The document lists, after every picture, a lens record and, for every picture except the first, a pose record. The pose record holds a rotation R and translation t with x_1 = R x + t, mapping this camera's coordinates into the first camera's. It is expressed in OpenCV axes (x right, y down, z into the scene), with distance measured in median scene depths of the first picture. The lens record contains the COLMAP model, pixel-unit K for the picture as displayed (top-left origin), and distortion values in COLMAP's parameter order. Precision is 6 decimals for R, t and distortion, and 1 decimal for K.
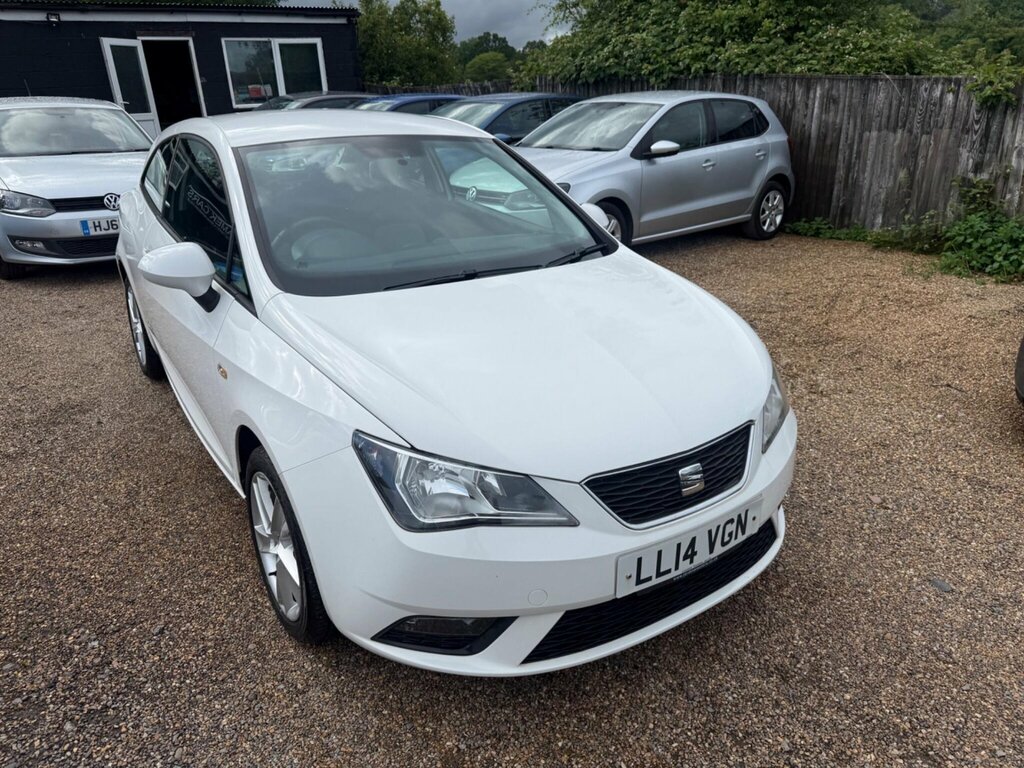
lens RADIAL K [[716.9, 0, 508.8], [0, 716.9, 375.5], [0, 0, 1]] dist [0.005163, -0.012129]
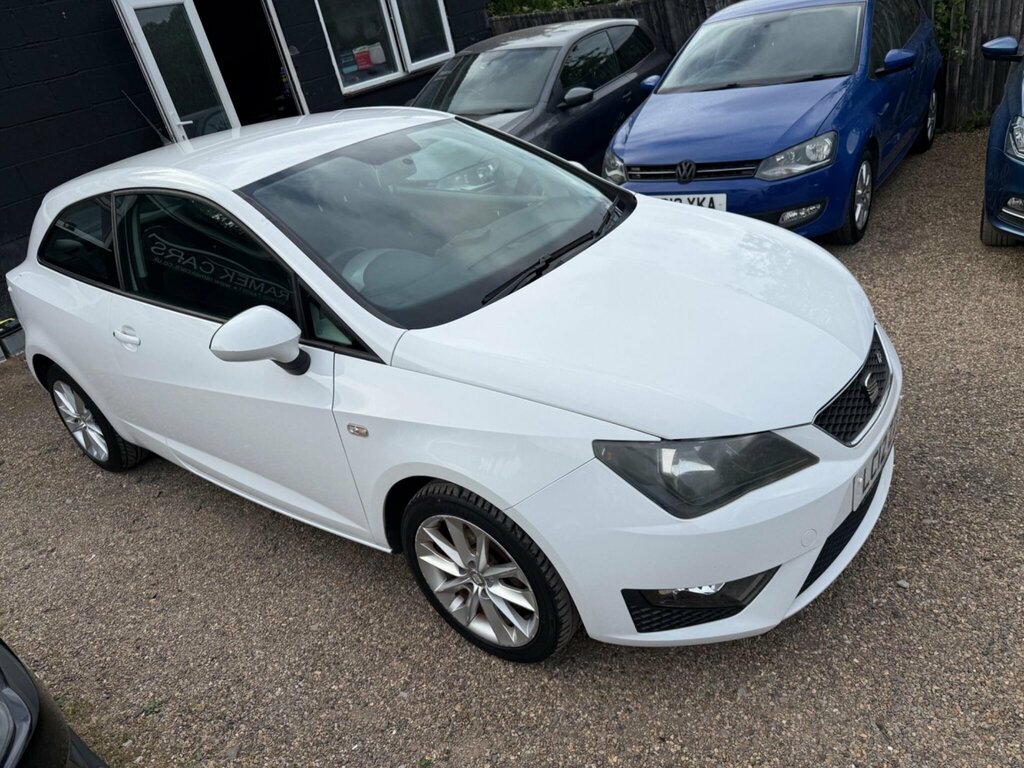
lens RADIAL K [[716.9, 0, 507.4], [0, 716.9, 388.5], [0, 0, 1]] dist [0.005163, -0.012129]
pose [[0.929306, -0.297520, 0.218797, -0.375345], [0.280336, 0.953973, 0.106527, -0.094555], [-0.240421, -0.037660, 0.969938, 0.057967]]
